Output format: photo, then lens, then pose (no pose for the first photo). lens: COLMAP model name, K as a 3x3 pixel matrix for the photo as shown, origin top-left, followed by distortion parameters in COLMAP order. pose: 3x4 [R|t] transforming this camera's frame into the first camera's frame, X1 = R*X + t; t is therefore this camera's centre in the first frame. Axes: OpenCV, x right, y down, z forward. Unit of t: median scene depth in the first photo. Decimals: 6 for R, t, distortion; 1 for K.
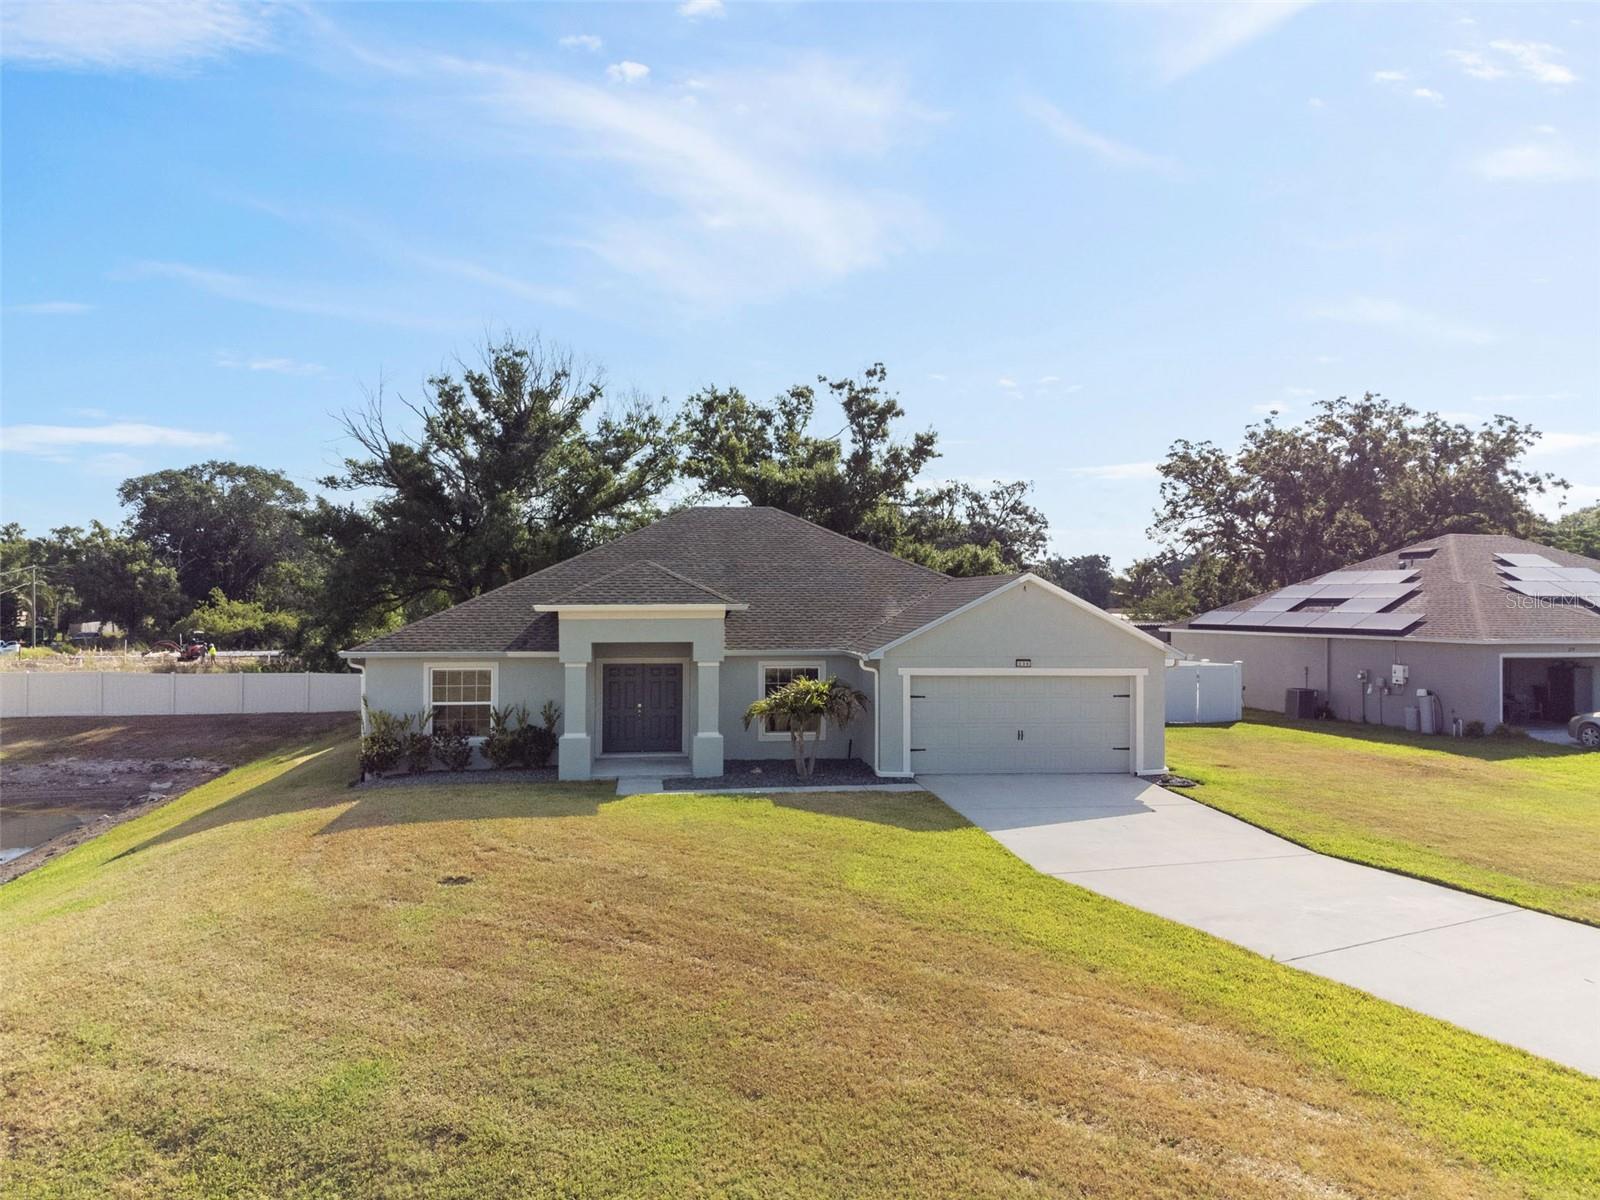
lens RADIAL K [[1189.1, 0, 798.9], [0, 1189.1, 601.9], [0, 0, 1]] dist [0.046394, 0.024646]
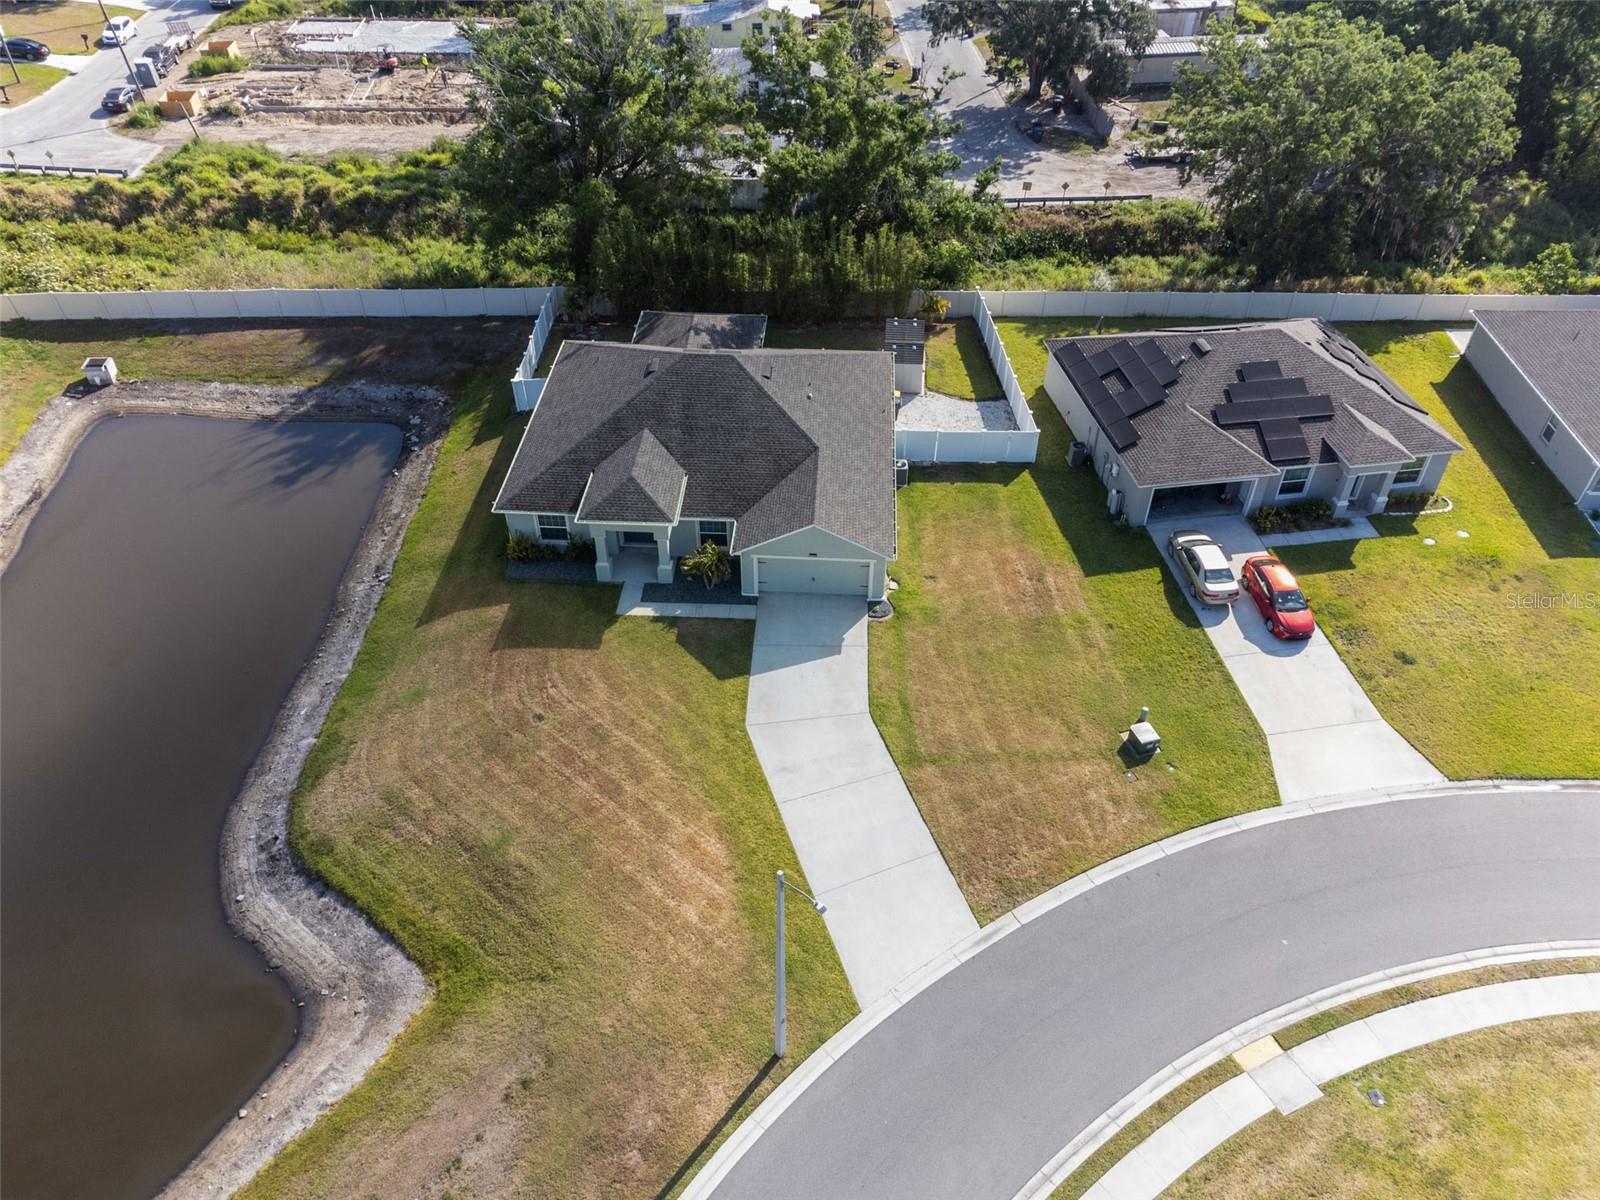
lens RADIAL K [[1189.1, 0, 801.7], [0, 1189.1, 590.8], [0, 0, 1]] dist [0.046394, 0.024646]
pose [[0.982714, 0.121144, -0.139988, 0.314893], [-0.002618, 0.765186, 0.643804, -0.824288], [0.185110, -0.632309, 0.752277, -0.387601]]
